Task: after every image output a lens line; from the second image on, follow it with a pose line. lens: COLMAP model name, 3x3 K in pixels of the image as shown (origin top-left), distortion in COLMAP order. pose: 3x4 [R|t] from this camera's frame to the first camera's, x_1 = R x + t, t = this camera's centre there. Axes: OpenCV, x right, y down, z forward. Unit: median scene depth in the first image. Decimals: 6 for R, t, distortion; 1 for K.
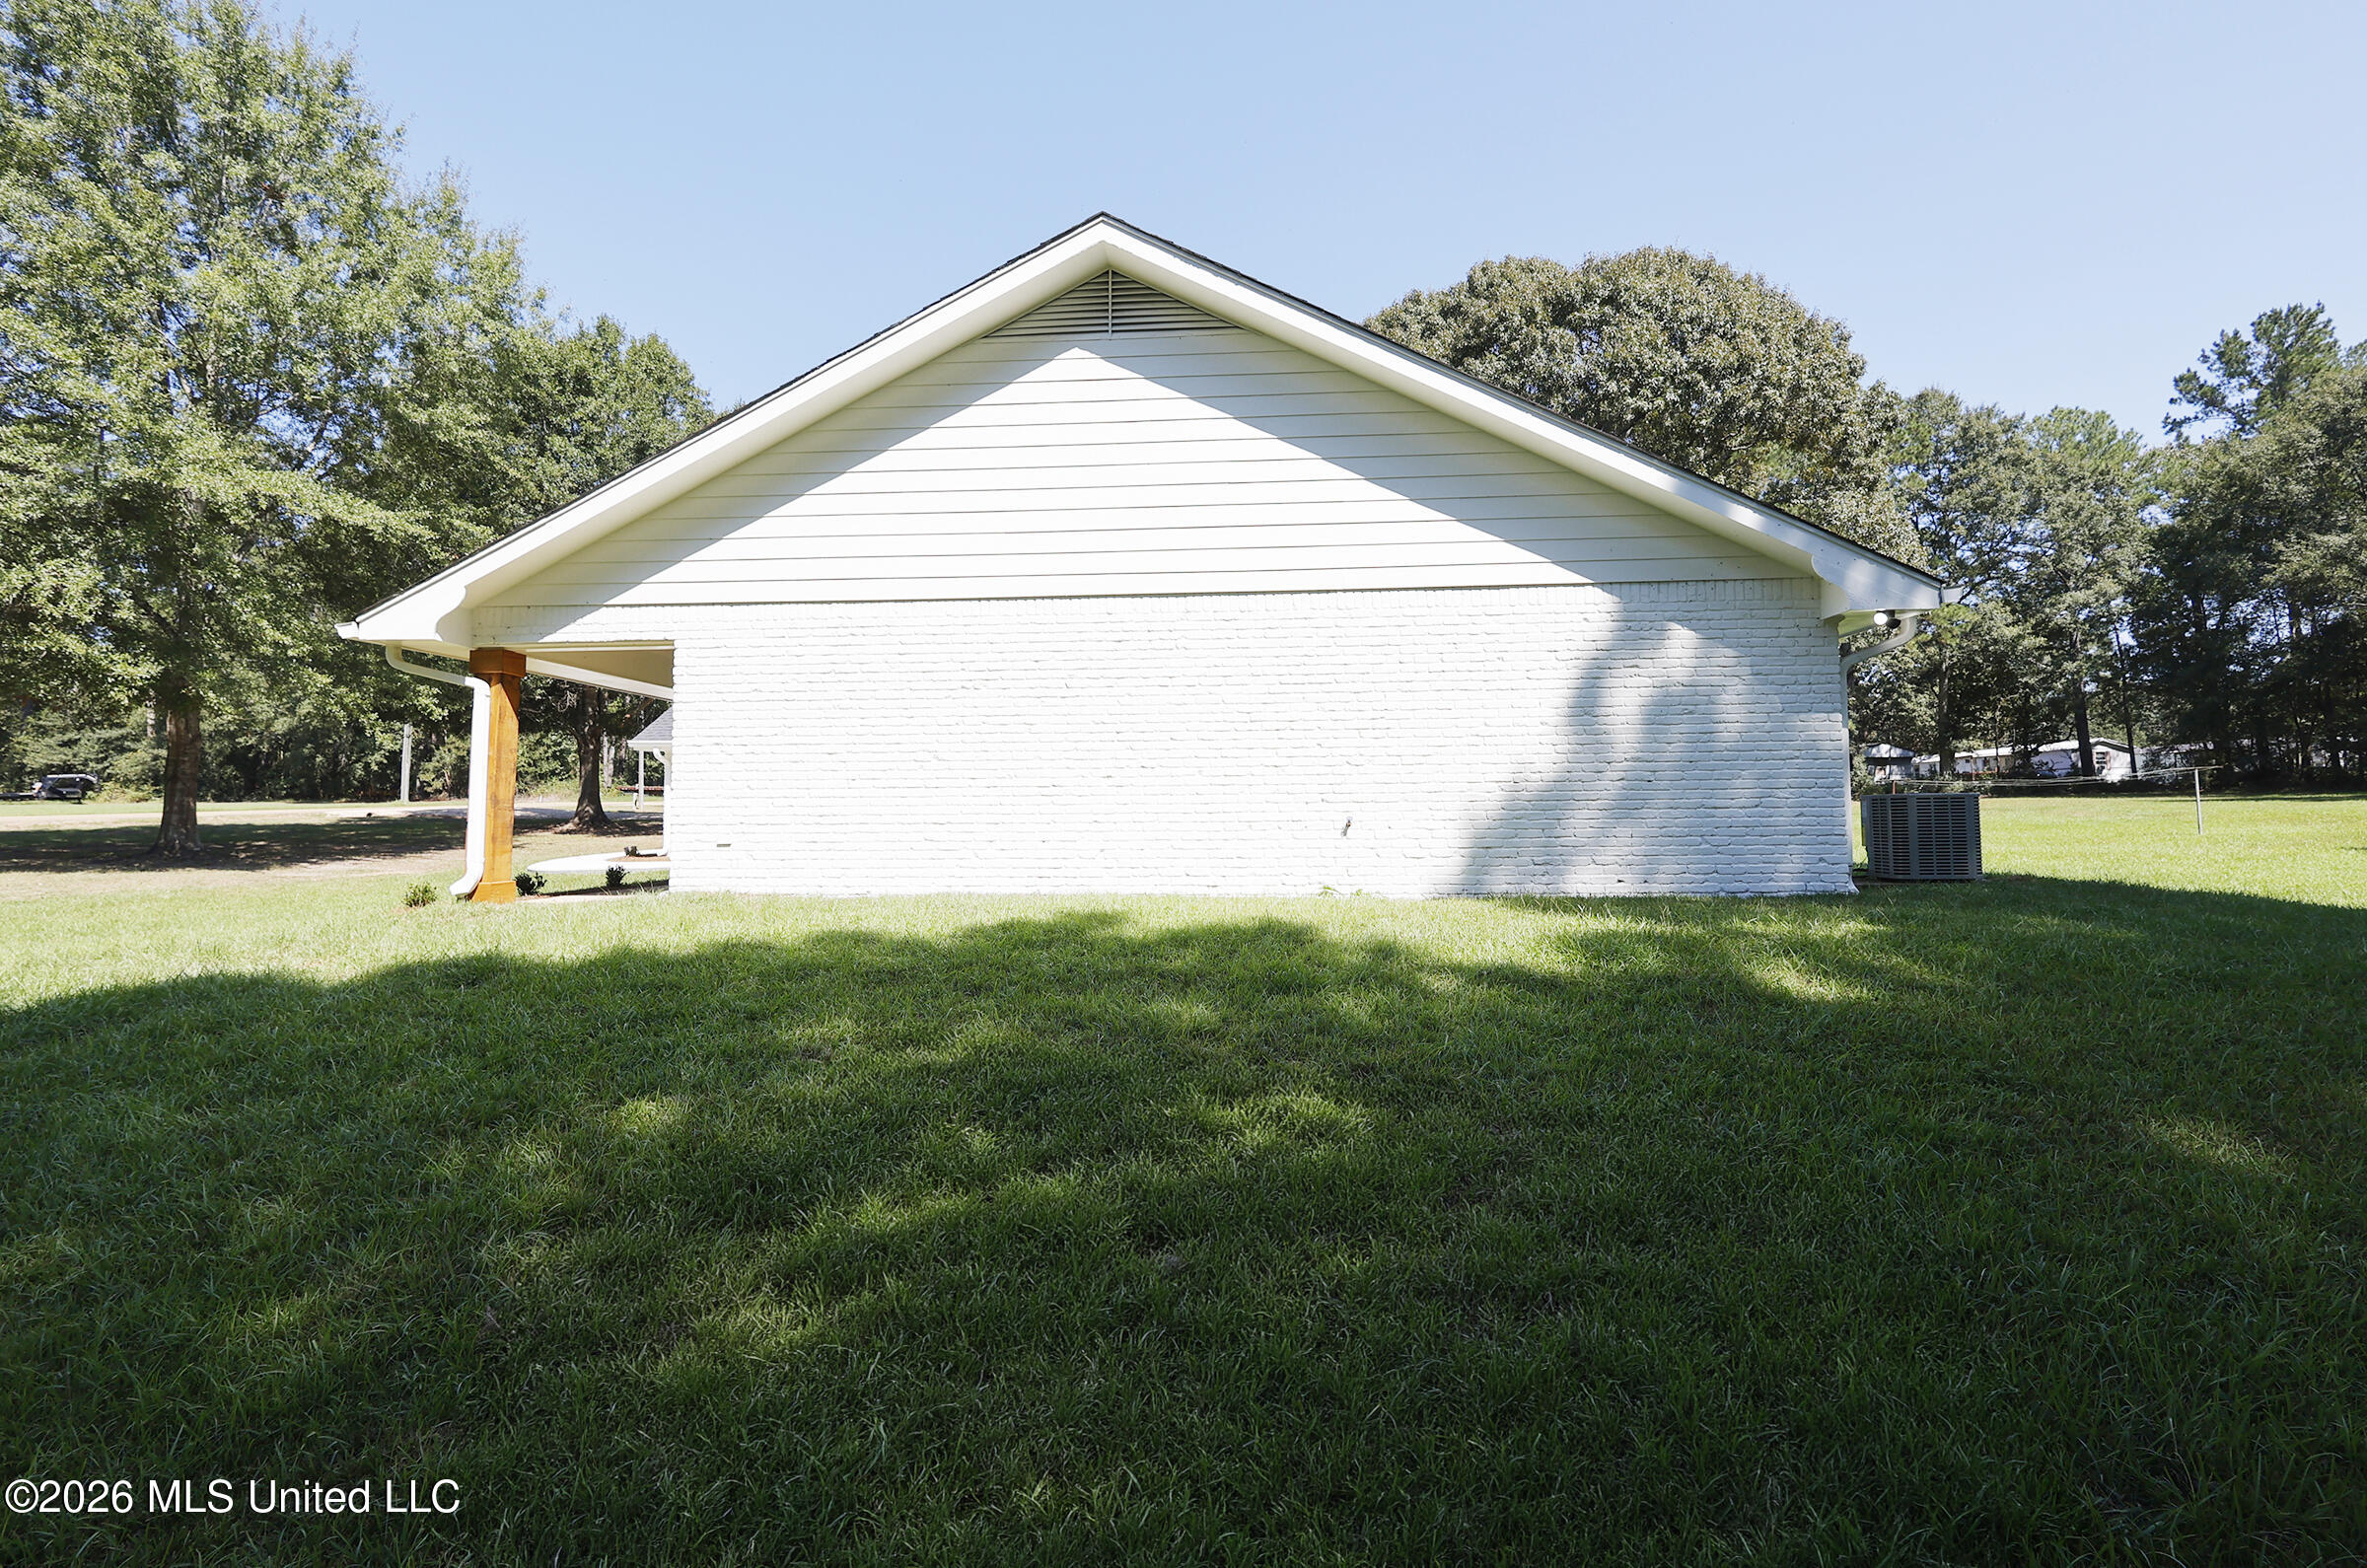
lens RADIAL K [[1094.8, 0, 1183.5], [0, 1094.8, 784.0], [0, 0, 1]] dist [-0.001164, -0.000089]
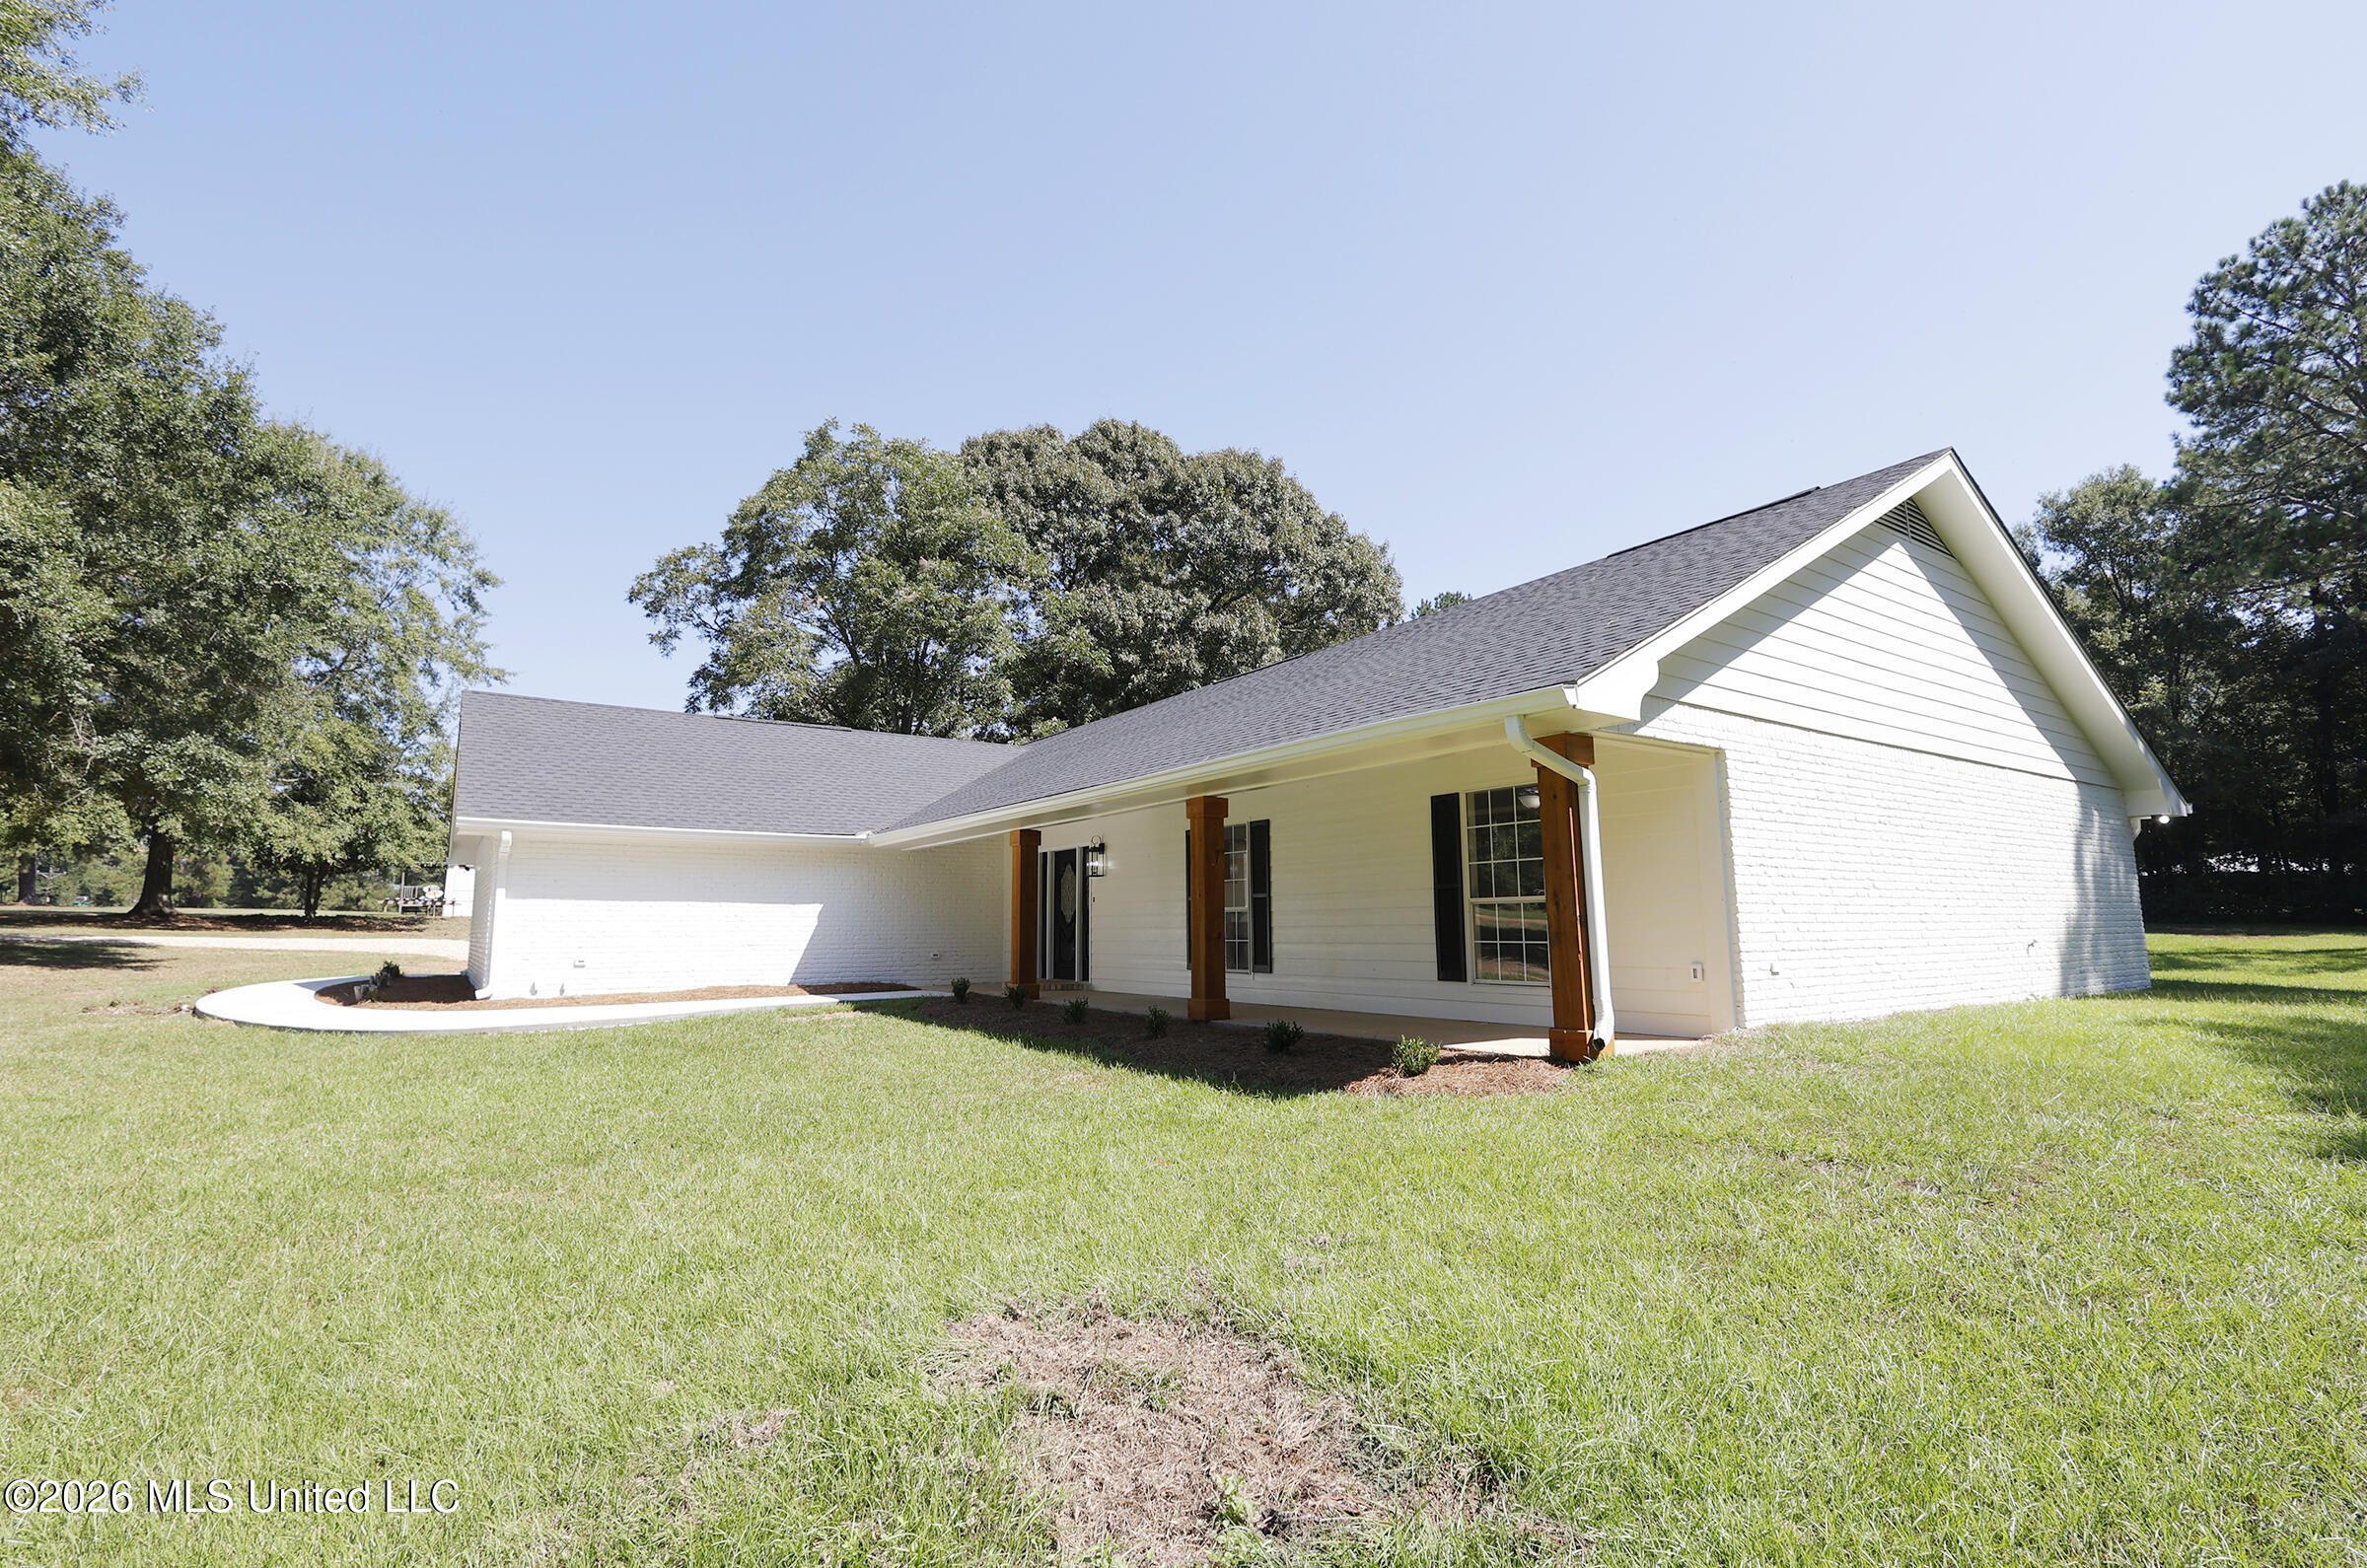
lens RADIAL K [[1105.9, 0, 1183.5], [0, 1105.9, 784.0], [0, 0, 1]] dist [-0.002367, -0.000466]
pose [[0.770715, 0.086391, 0.631296, -1.391145], [-0.020881, 0.993658, -0.110486, 0.007313], [-0.636838, 0.071971, 0.767631, 0.584472]]
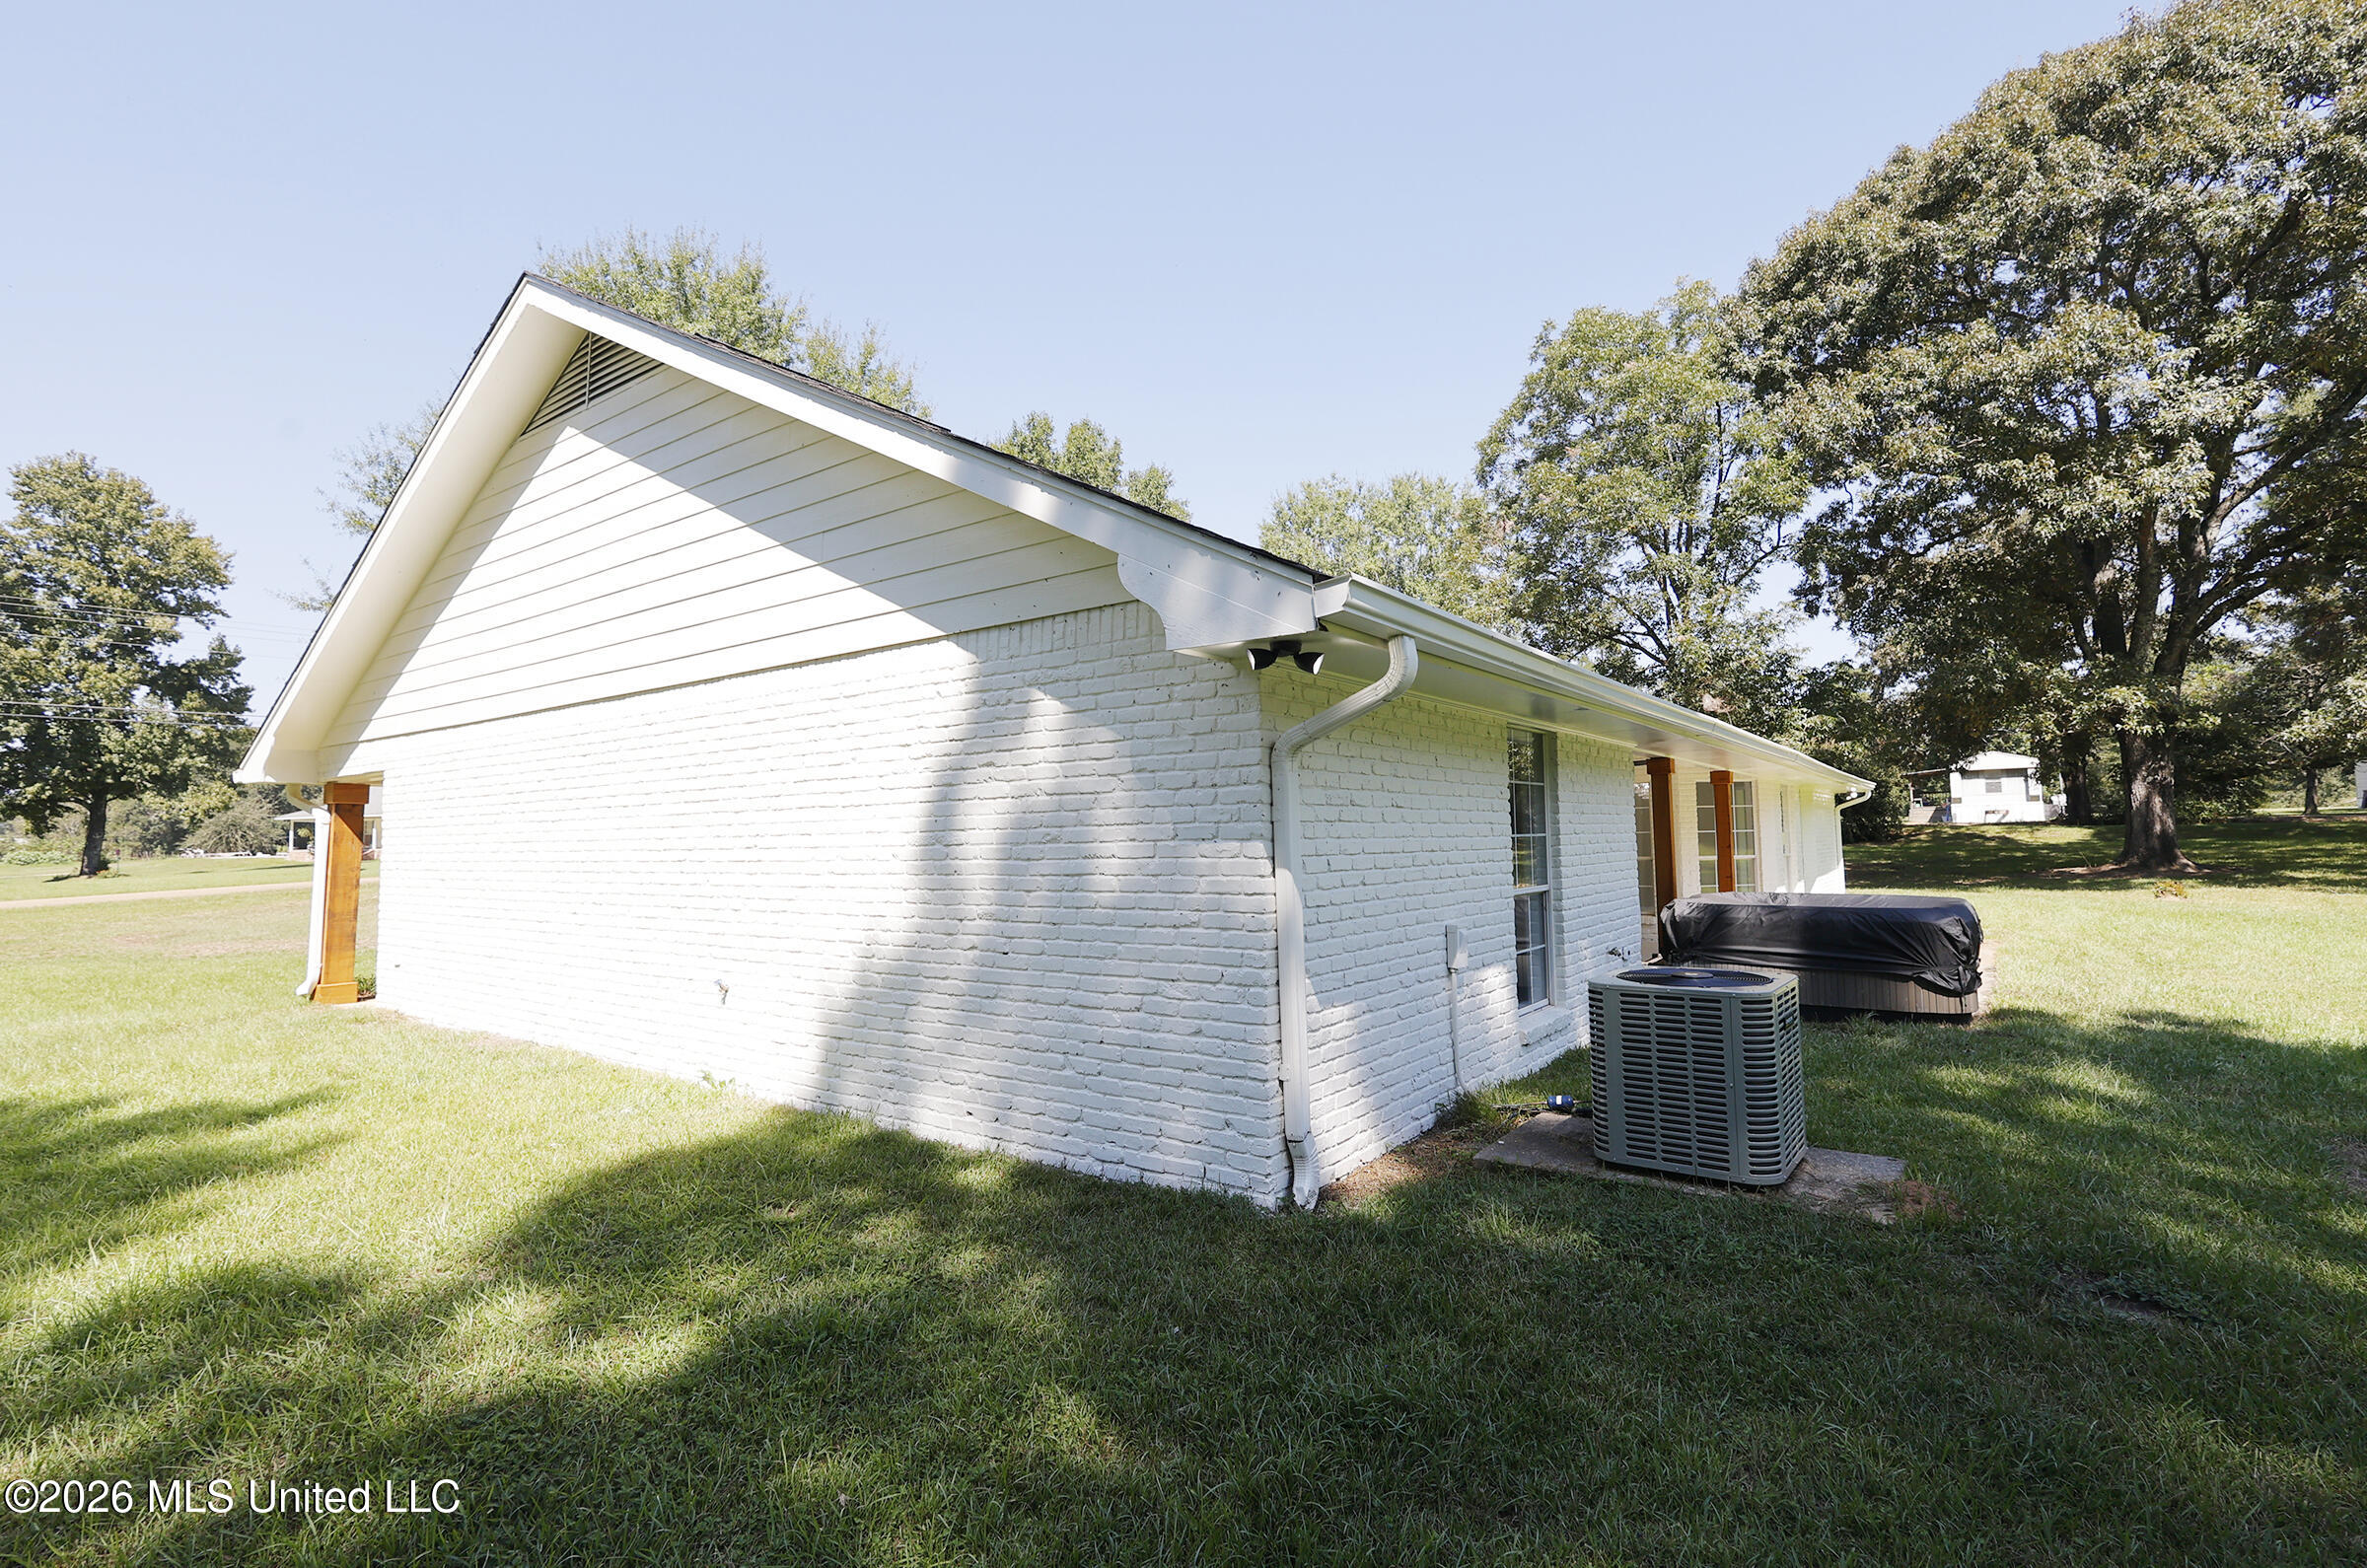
lens RADIAL K [[1105.9, 0, 1183.5], [0, 1105.9, 784.0], [0, 0, 1]] dist [-0.002367, -0.000466]
pose [[0.847125, -0.032494, -0.530400, 0.781807], [0.024611, 0.999457, -0.021922, -0.075368], [0.530824, 0.005517, 0.847464, 0.500200]]
